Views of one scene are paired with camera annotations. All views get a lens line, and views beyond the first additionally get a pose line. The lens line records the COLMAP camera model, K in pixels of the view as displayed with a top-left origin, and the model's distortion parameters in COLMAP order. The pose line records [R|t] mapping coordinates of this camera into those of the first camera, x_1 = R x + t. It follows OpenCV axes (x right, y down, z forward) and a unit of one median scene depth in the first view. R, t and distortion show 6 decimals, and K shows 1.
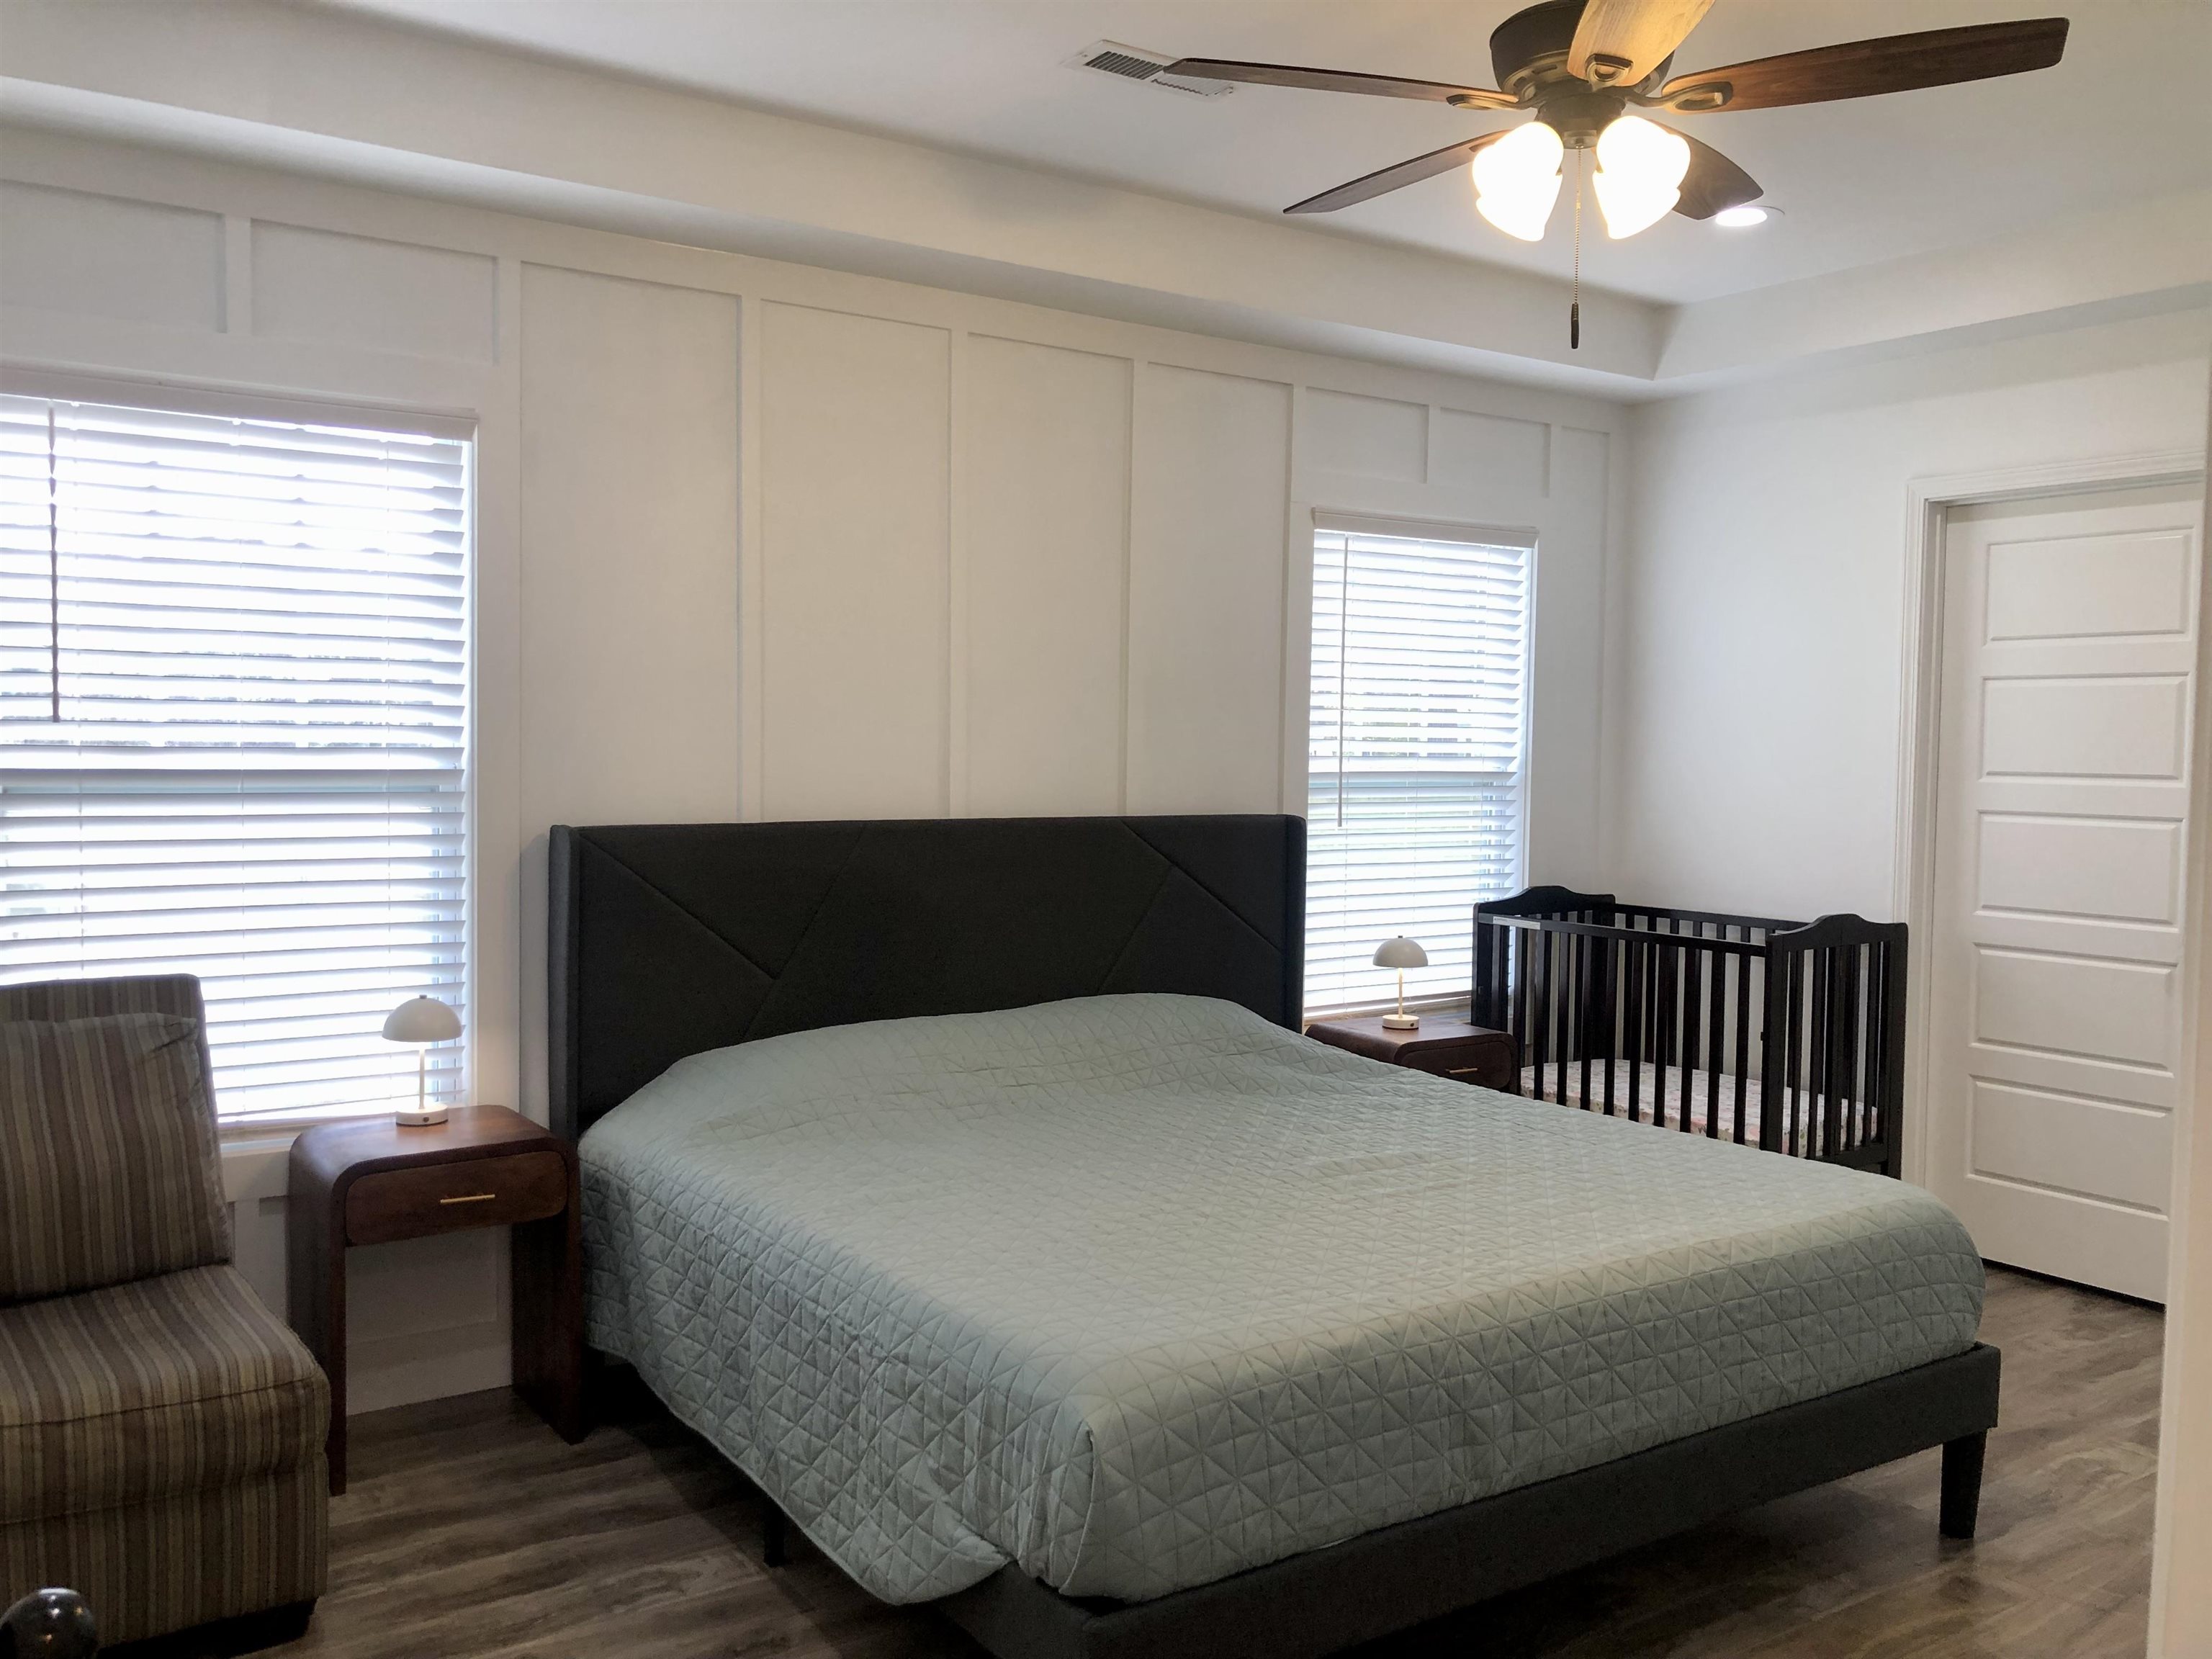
lens RADIAL K [[1817.2, 0, 1106.0], [0, 1817.2, 829.5], [0, 0, 1]] dist [0.047338, -0.081452]
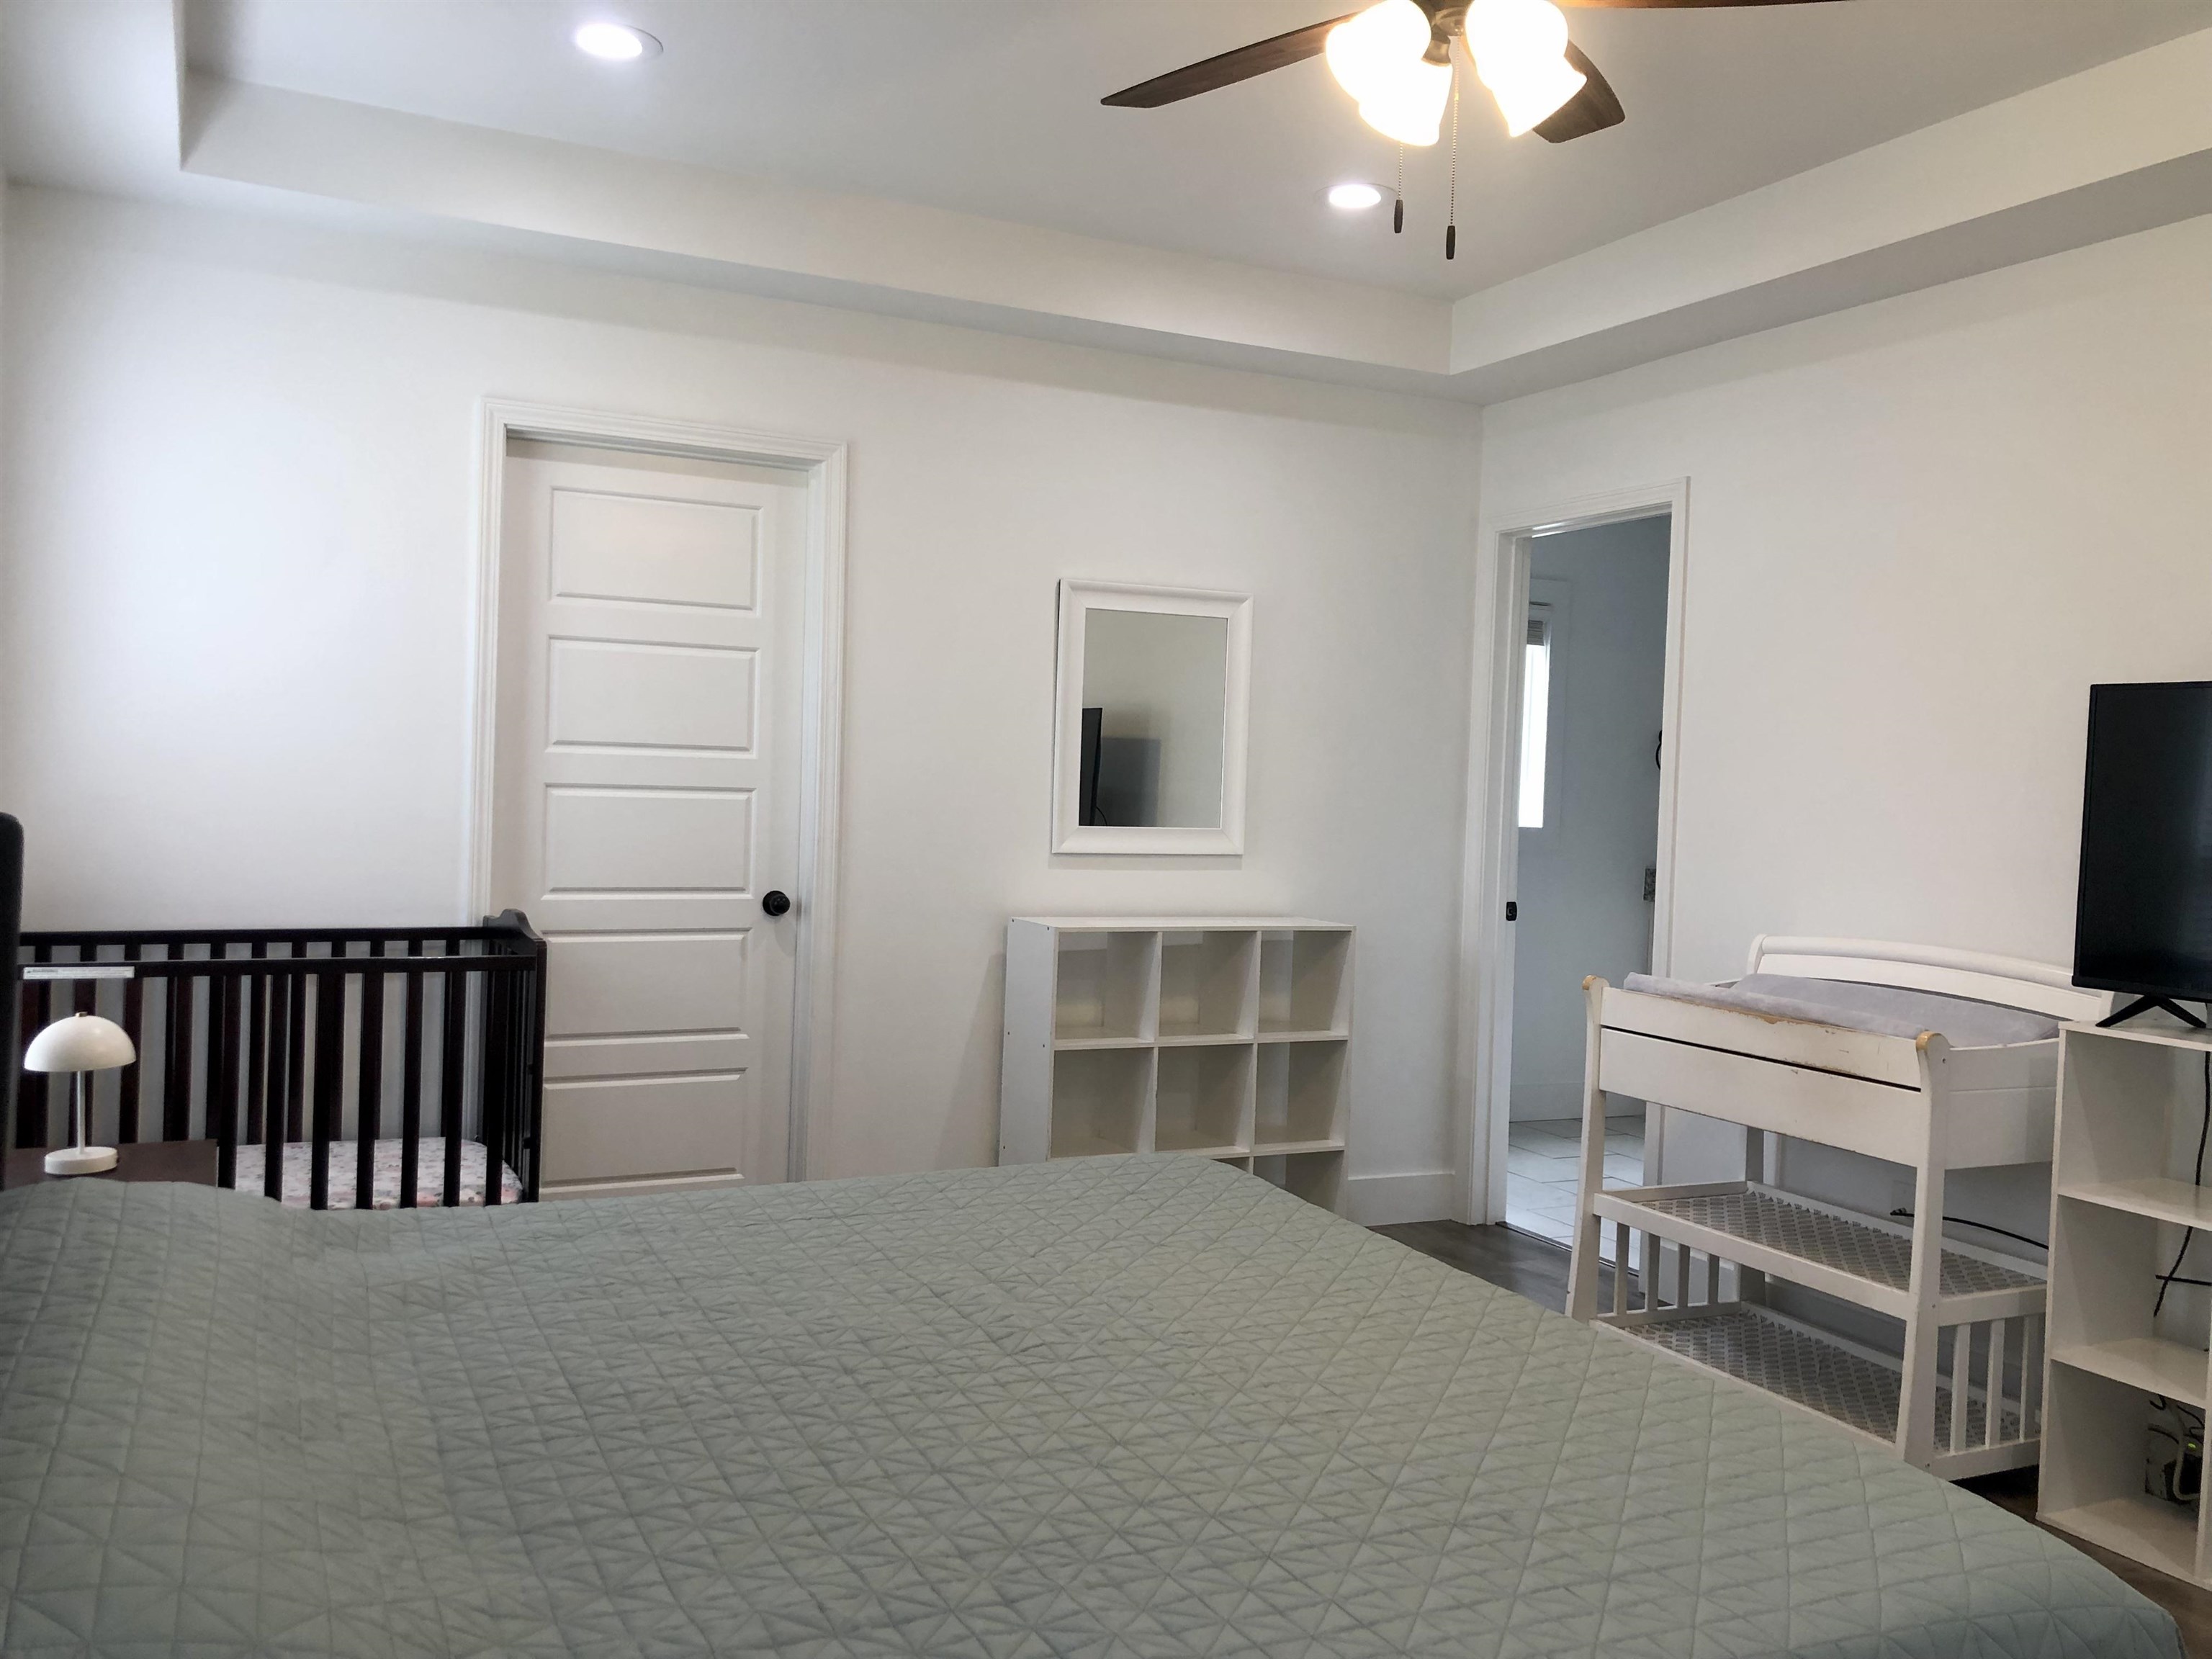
lens RADIAL K [[1817.2, 0, 1106.0], [0, 1817.2, 829.5], [0, 0, 1]] dist [0.047338, -0.081452]
pose [[0.130907, -0.035346, 0.990764, -0.379761], [0.012167, 0.999346, 0.034045, -0.014929], [-0.991320, 0.007598, 0.131252, 0.608263]]
